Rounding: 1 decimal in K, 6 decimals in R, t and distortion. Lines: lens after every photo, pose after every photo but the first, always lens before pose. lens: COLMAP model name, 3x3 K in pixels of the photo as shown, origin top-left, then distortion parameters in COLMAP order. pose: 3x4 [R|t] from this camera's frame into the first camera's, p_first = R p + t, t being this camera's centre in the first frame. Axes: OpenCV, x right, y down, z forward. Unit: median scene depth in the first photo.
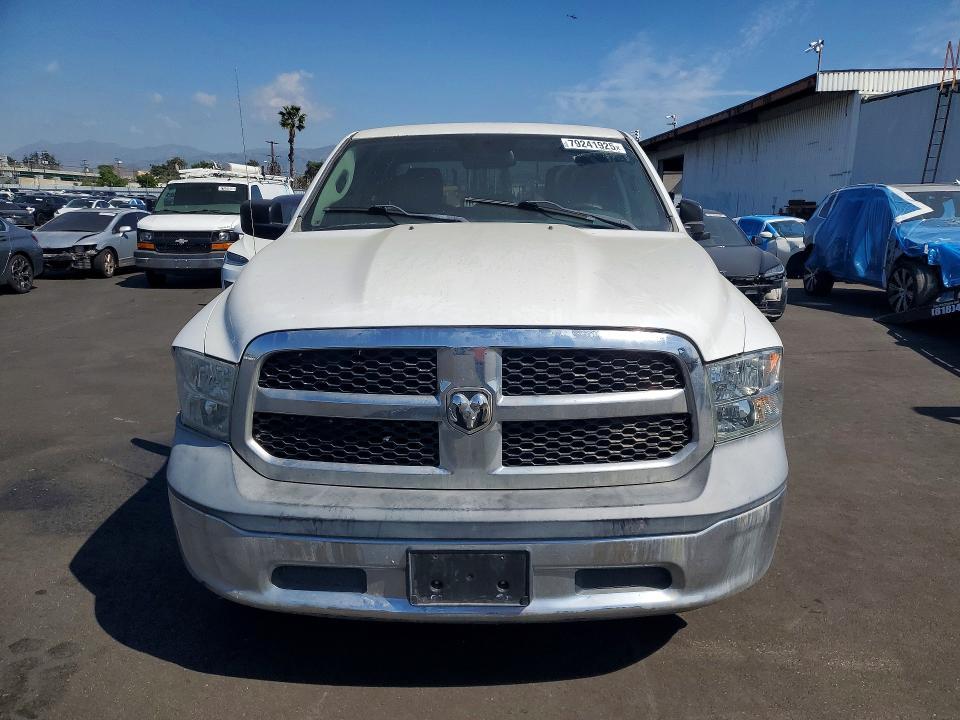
lens RADIAL K [[769.7, 0, 487.3], [0, 769.7, 358.1], [0, 0, 1]] dist [0.009111, 0.011196]
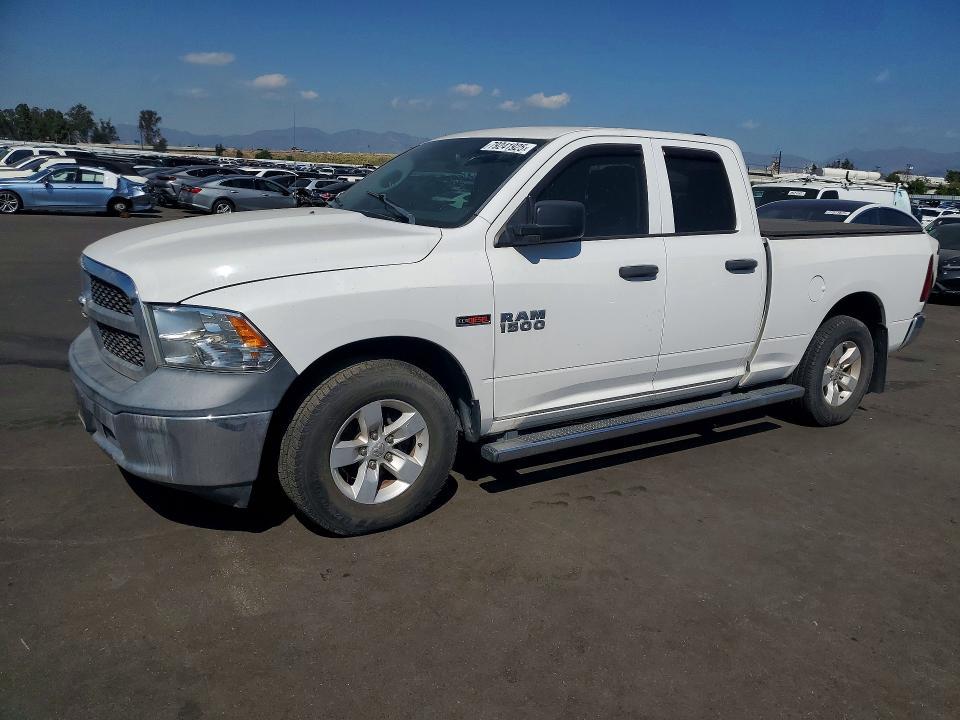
lens RADIAL K [[769.7, 0, 485.2], [0, 769.7, 355.4], [0, 0, 1]] dist [0.009111, 0.011196]
pose [[0.569867, 0.188472, -0.799831, 1.694015], [-0.197607, 0.976211, 0.089242, -0.141792], [0.797623, 0.107196, 0.593554, 0.630540]]
